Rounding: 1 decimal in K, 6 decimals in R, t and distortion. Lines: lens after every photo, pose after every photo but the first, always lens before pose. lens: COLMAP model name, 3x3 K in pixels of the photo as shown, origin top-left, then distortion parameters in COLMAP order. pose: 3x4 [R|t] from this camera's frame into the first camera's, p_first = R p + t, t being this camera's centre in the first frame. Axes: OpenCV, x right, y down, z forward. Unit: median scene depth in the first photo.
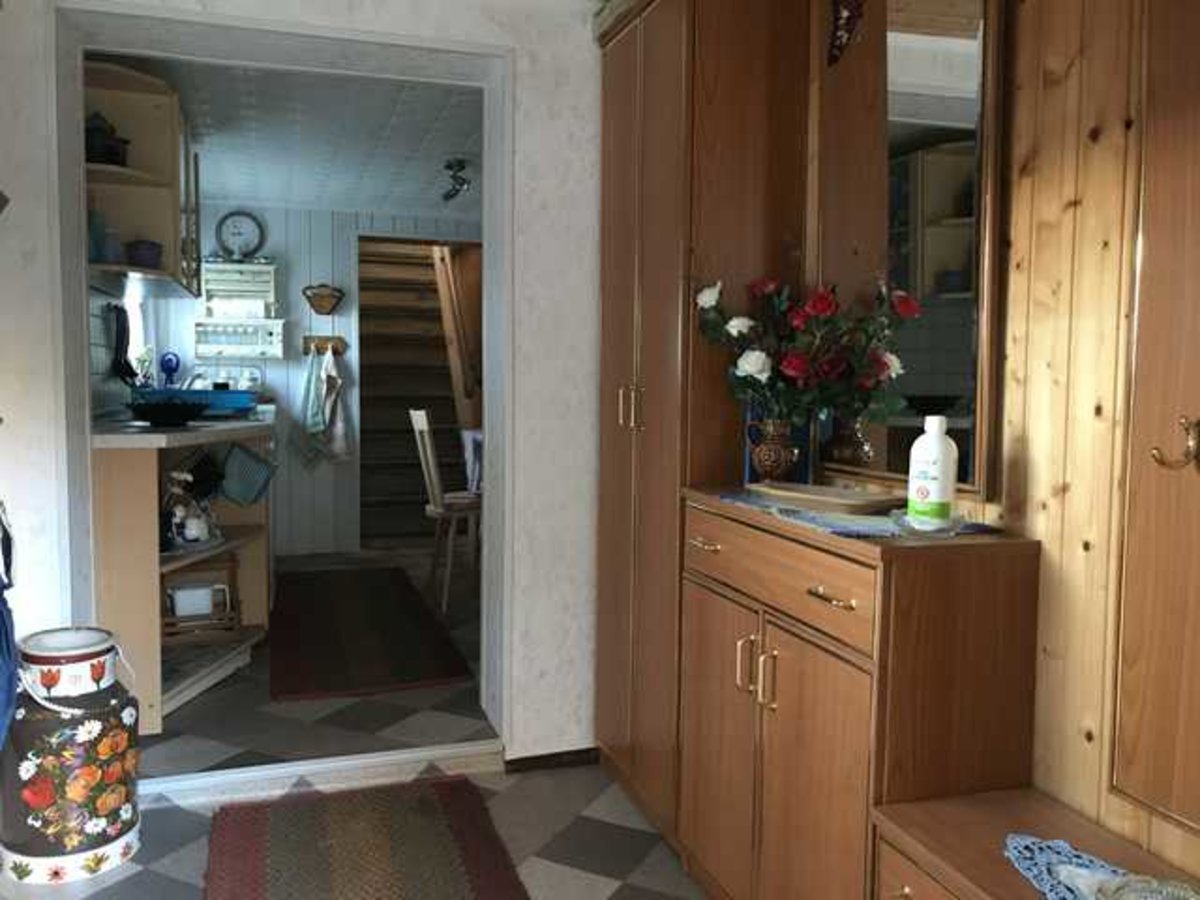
lens RADIAL K [[990.5, 0, 598.7], [0, 990.5, 446.6], [0, 0, 1]] dist [0.014746, 0.008408]
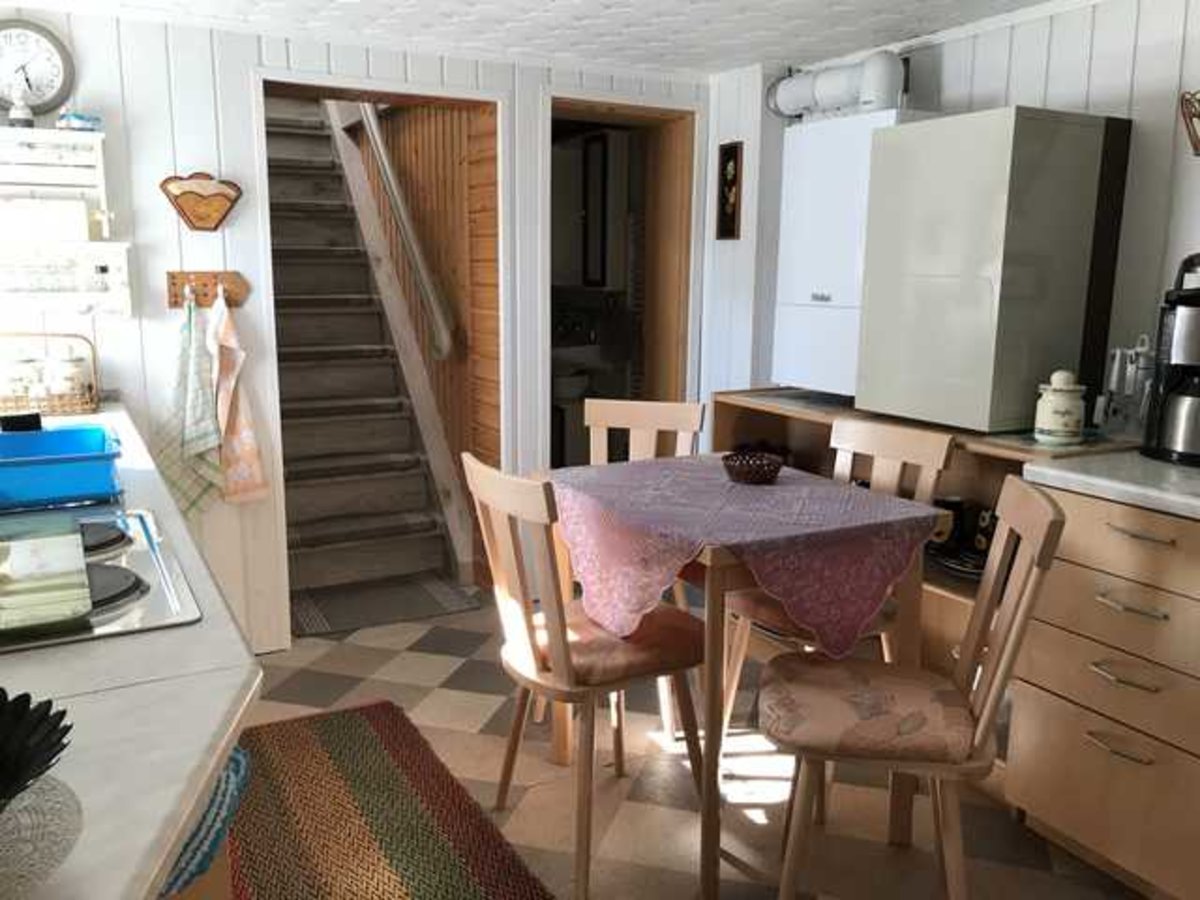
lens RADIAL K [[990.5, 0, 601.1], [0, 990.5, 451.1], [0, 0, 1]] dist [0.014746, 0.008408]
pose [[0.983635, -0.027898, 0.178002, -0.165948], [0.006277, 0.992646, 0.120888, -0.078700], [-0.180065, -0.117792, 0.976576, 0.423526]]
